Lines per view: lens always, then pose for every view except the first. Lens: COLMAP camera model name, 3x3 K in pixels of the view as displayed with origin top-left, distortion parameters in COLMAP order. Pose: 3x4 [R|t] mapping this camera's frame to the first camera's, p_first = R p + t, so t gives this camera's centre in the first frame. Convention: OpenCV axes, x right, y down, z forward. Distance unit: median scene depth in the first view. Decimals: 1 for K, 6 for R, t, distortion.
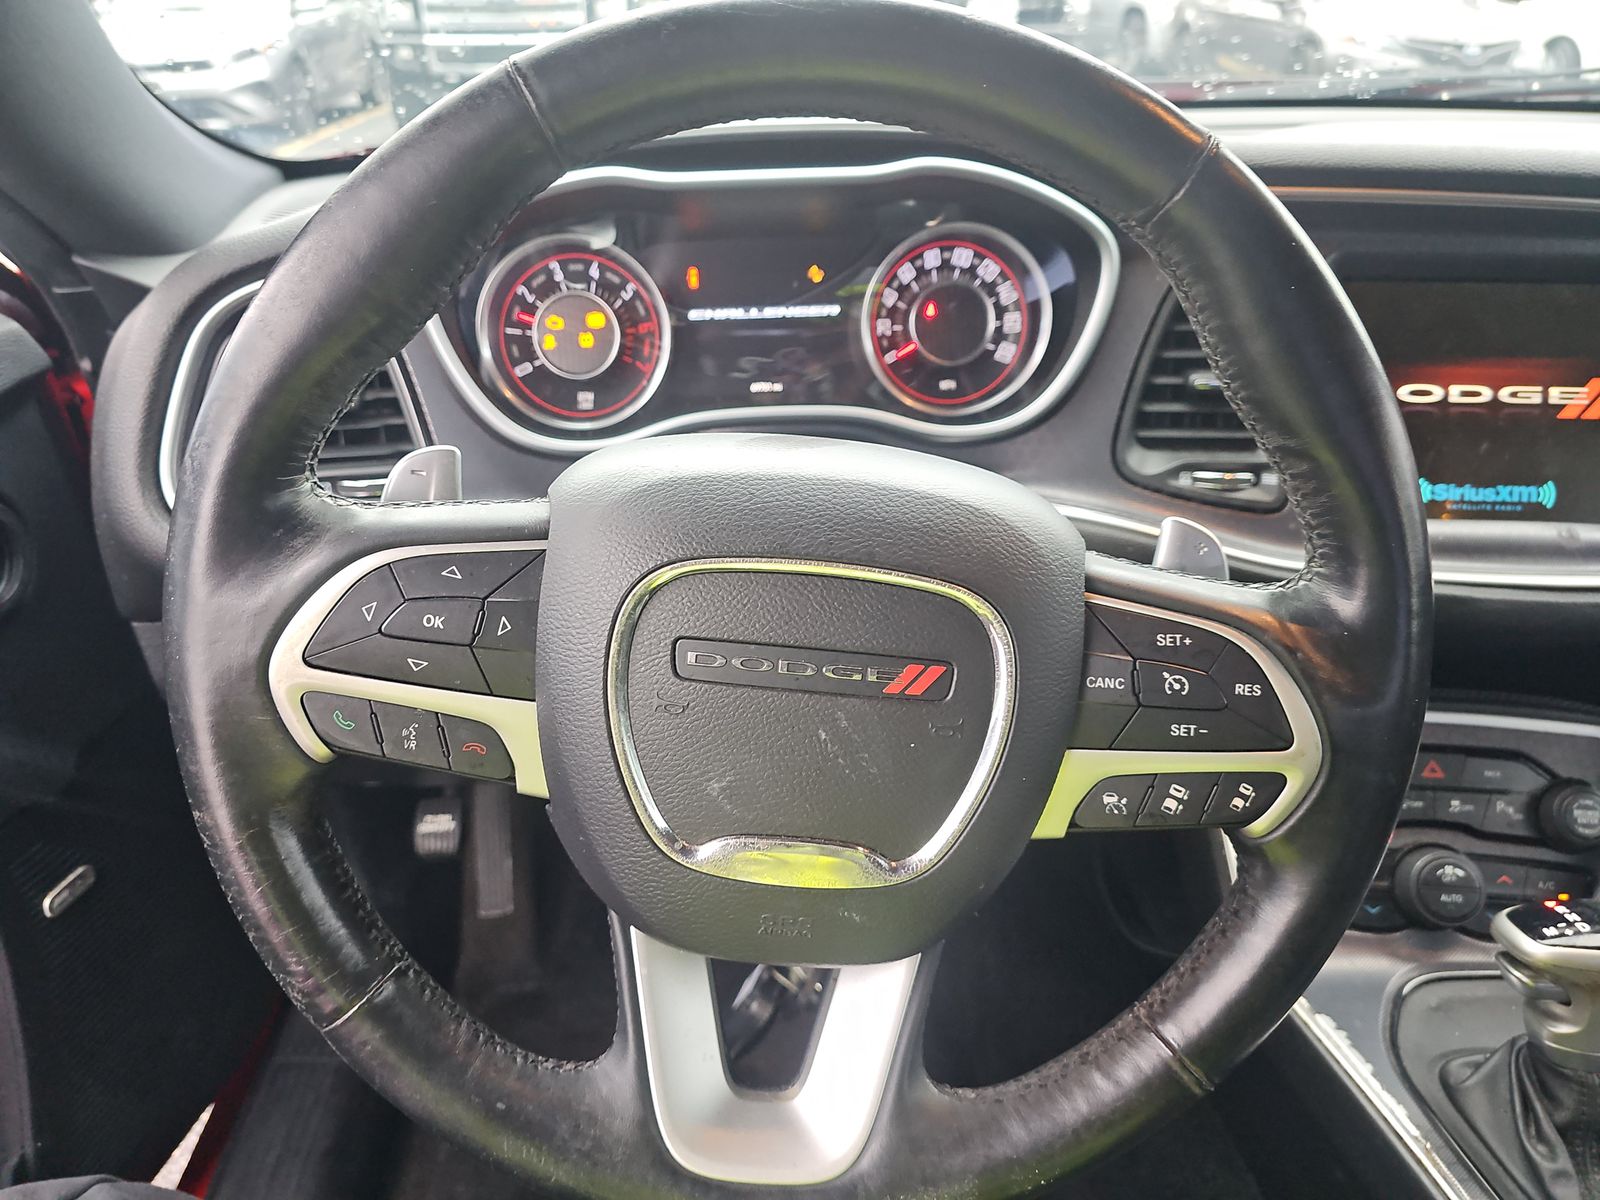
lens RADIAL K [[1062.7, 0, 801.3], [0, 1062.7, 606.5], [0, 0, 1]] dist [0.028409, -0.034201]
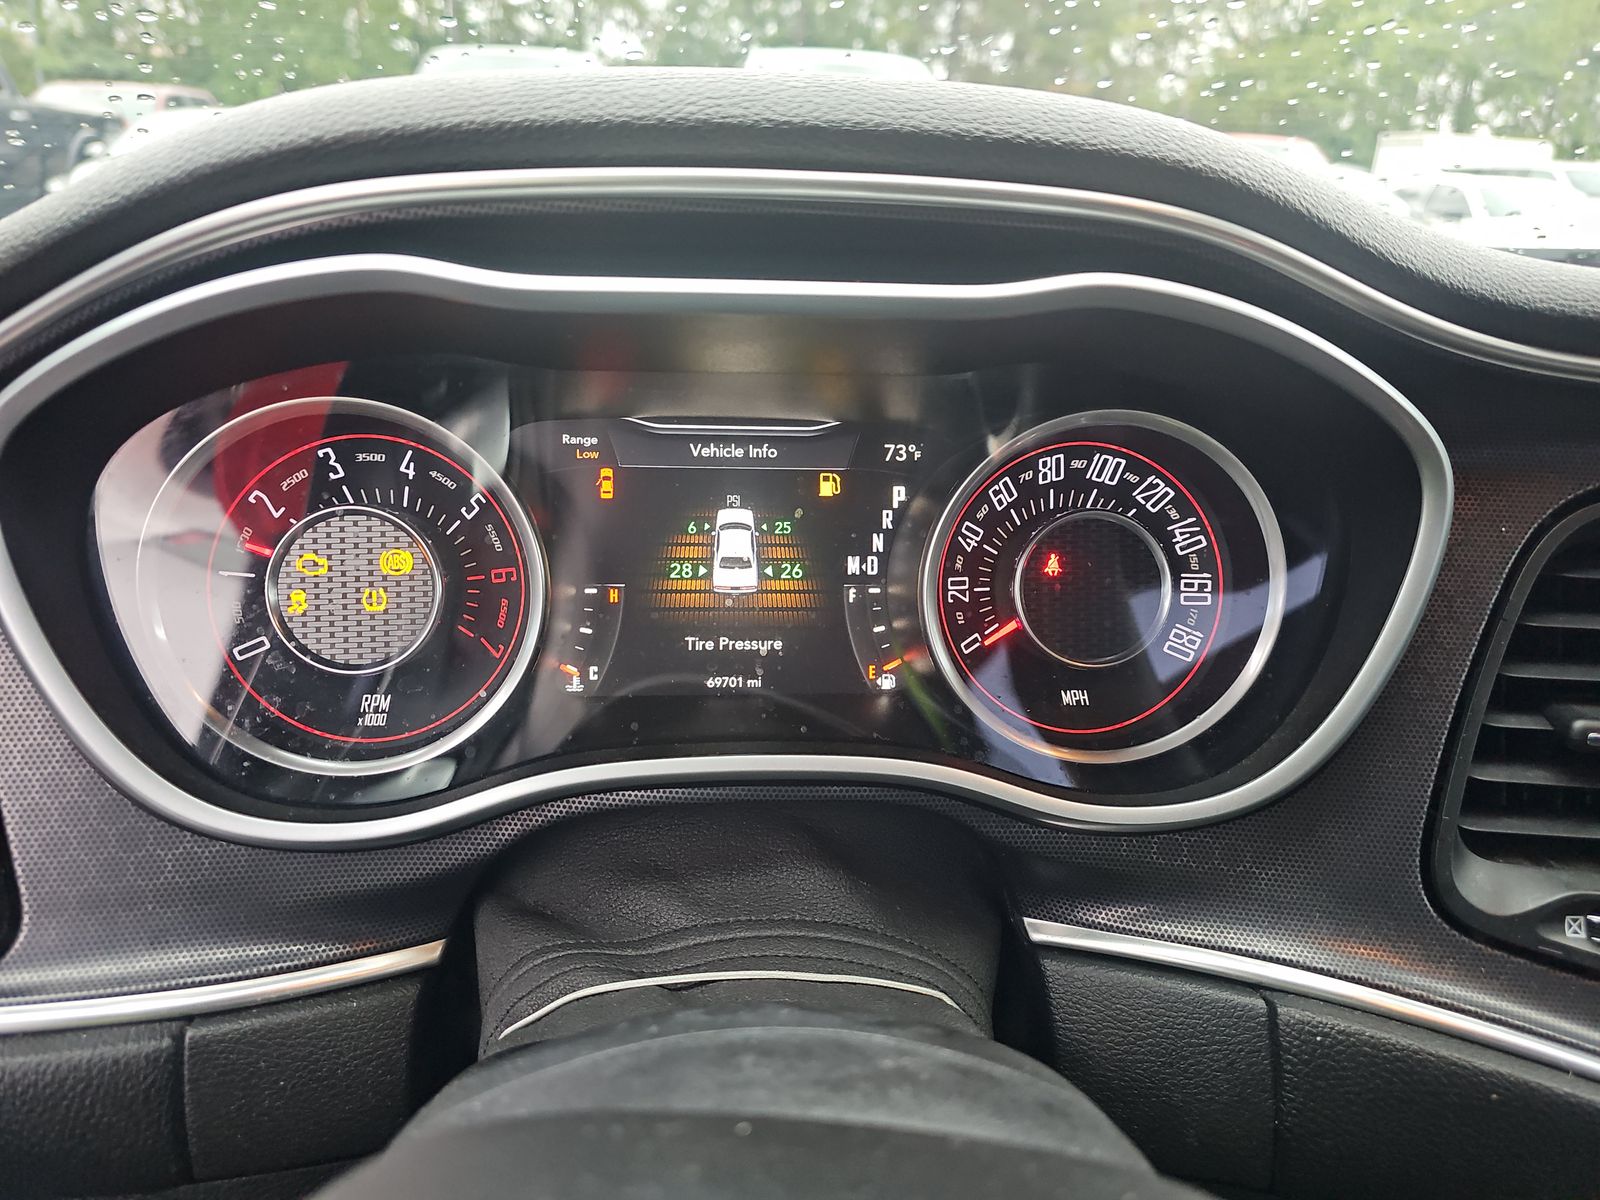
lens RADIAL K [[1073.9, 0, 844.5], [0, 1073.9, 595.7], [0, 0, 1]] dist [0.020356, 0.002755]
pose [[0.998271, 0.034851, 0.047339, -0.005160], [-0.027208, 0.987780, -0.153460, -0.182058], [-0.052109, 0.151906, 0.987020, 0.492442]]
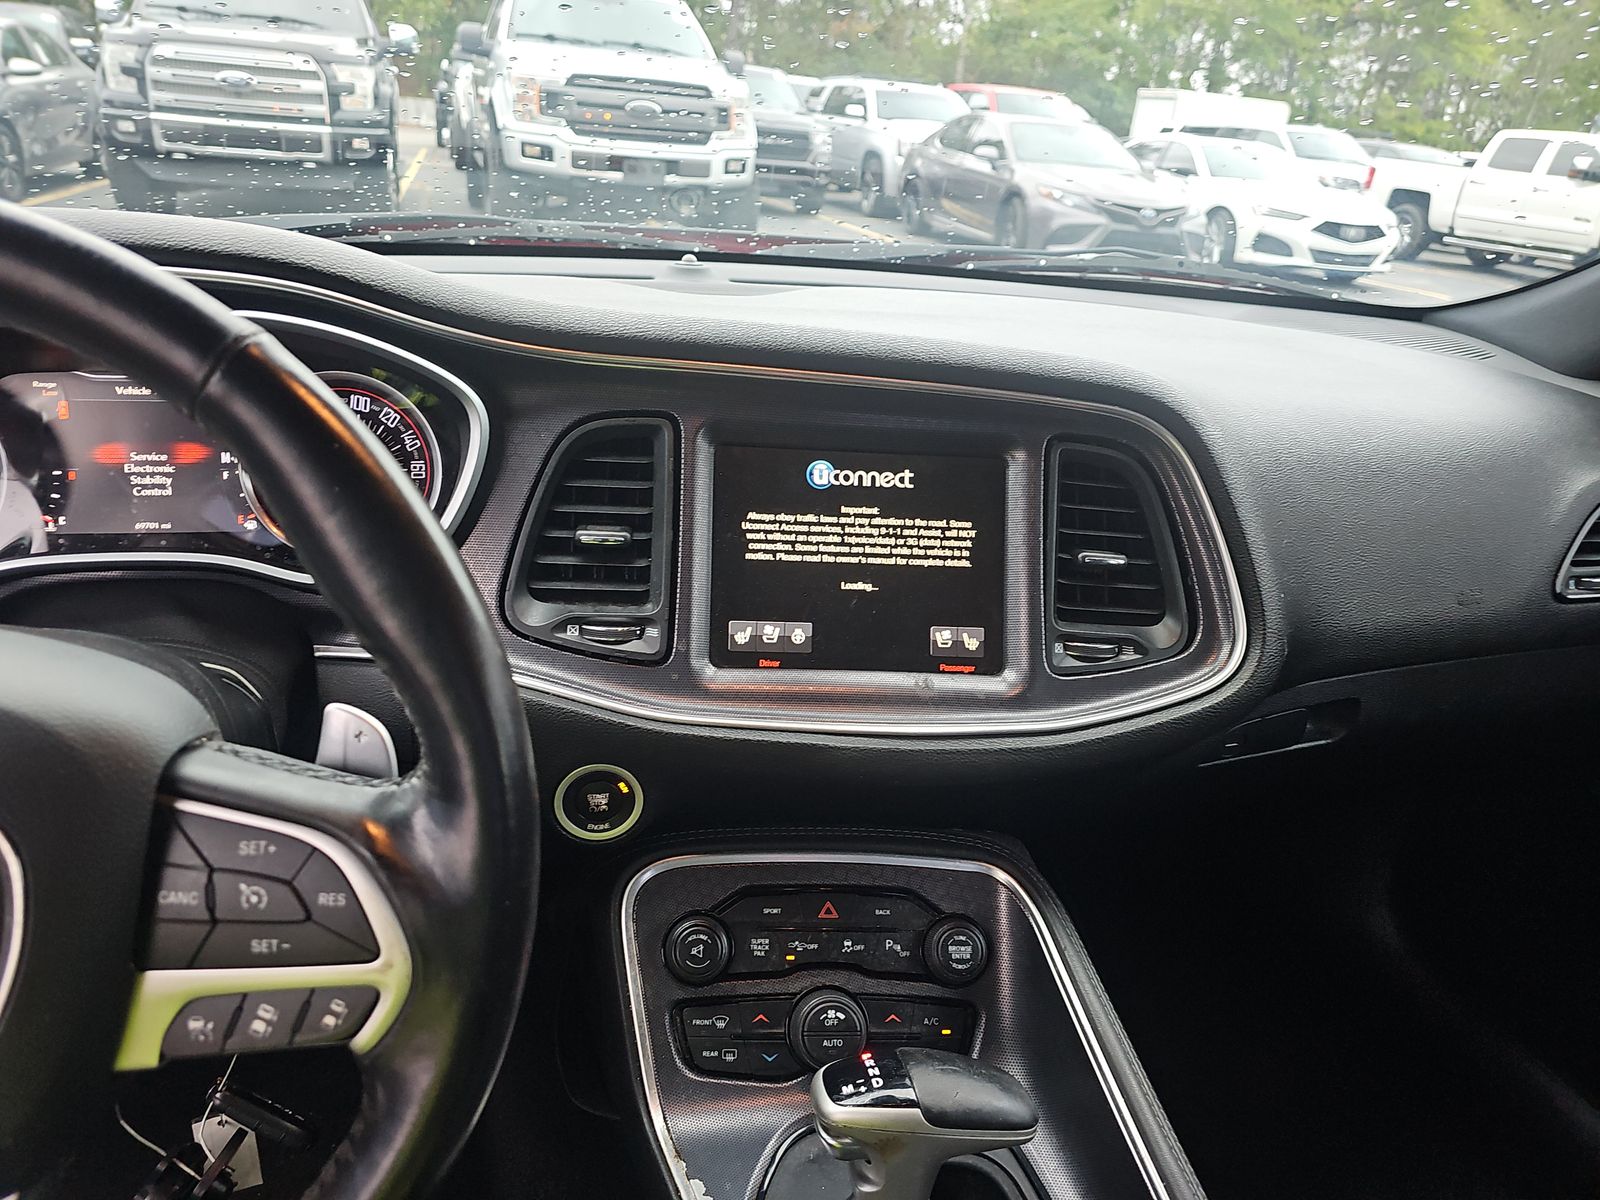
lens RADIAL K [[1044.8, 0, 800.0], [0, 1044.8, 600.0], [0, 0, 1]] dist [0.050462, -0.050035]
pose [[0.980753, 0.007475, 0.195110, 0.370867], [0.010282, 0.995903, -0.089839, -0.056867], [-0.194982, 0.090116, 0.976658, -0.012693]]
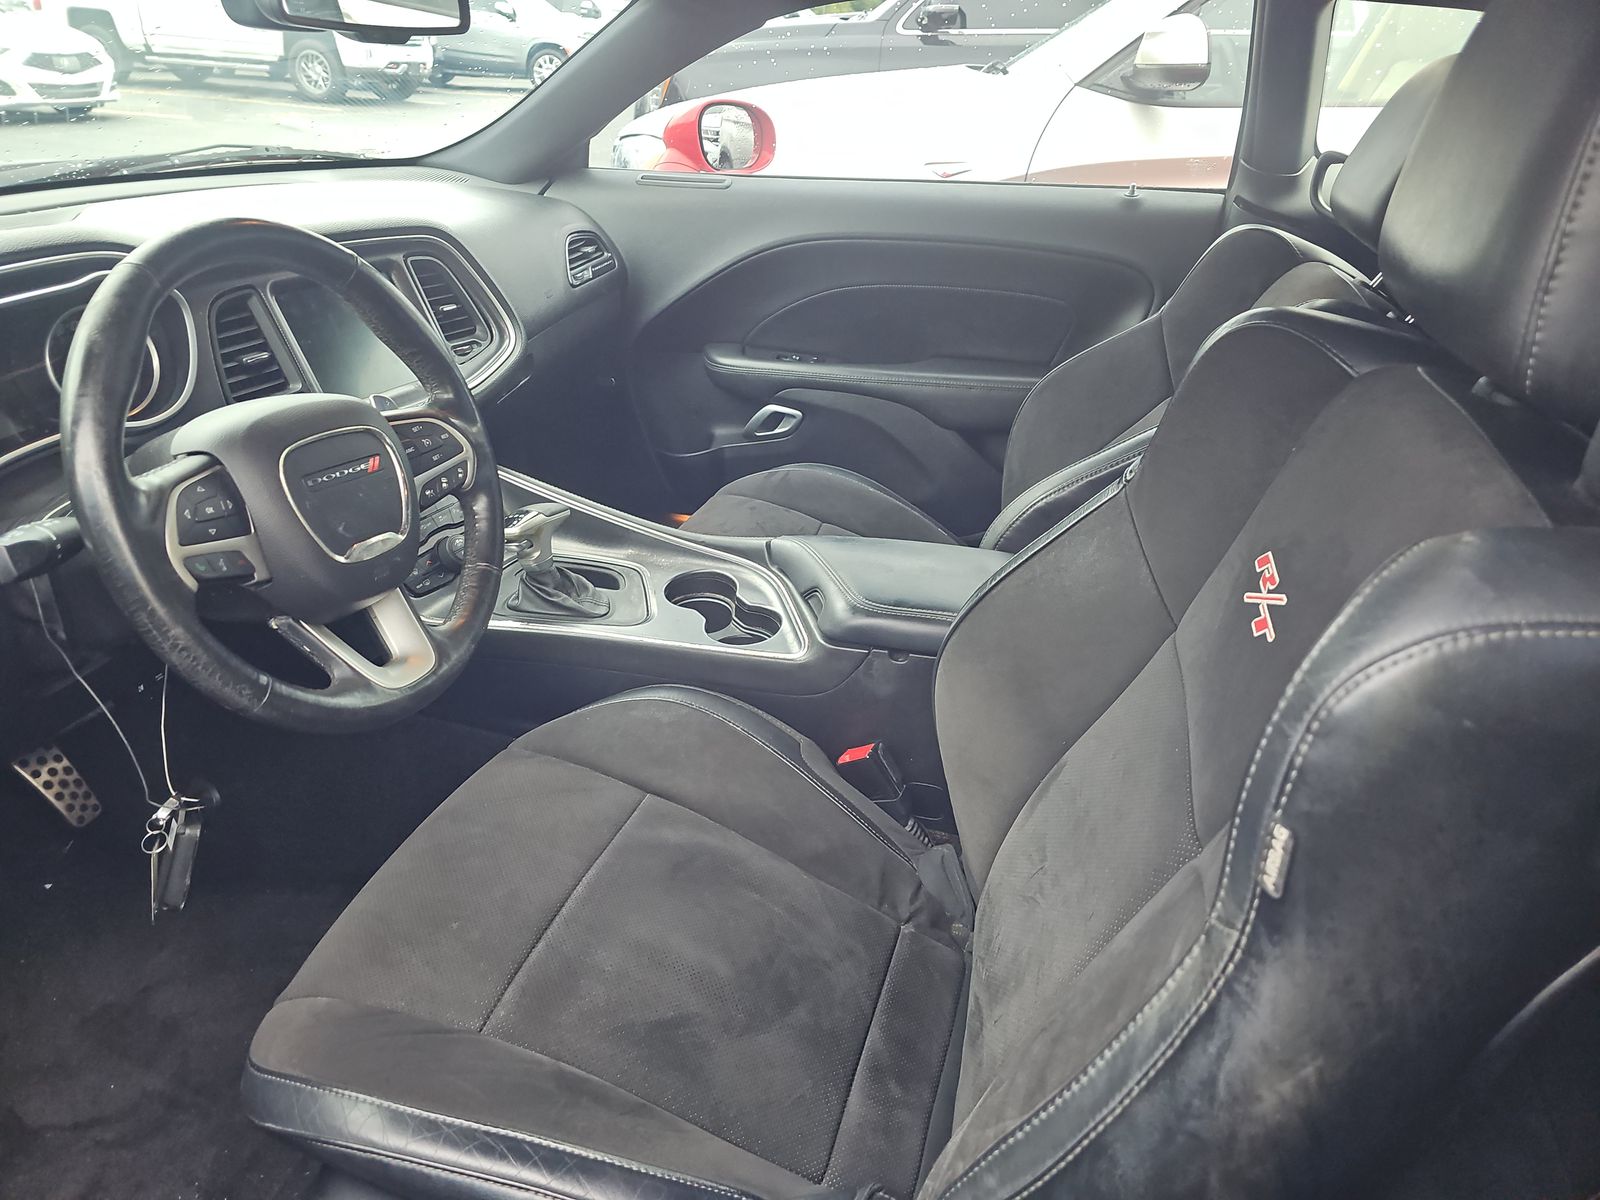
lens RADIAL K [[1044.8, 0, 800.0], [0, 1044.8, 600.0], [0, 0, 1]] dist [0.050462, -0.050035]
pose [[0.326373, -0.425859, 0.843875, -1.064841], [0.416527, 0.866205, 0.276033, 0.045767], [-0.848519, 0.261407, 0.460088, -0.574613]]
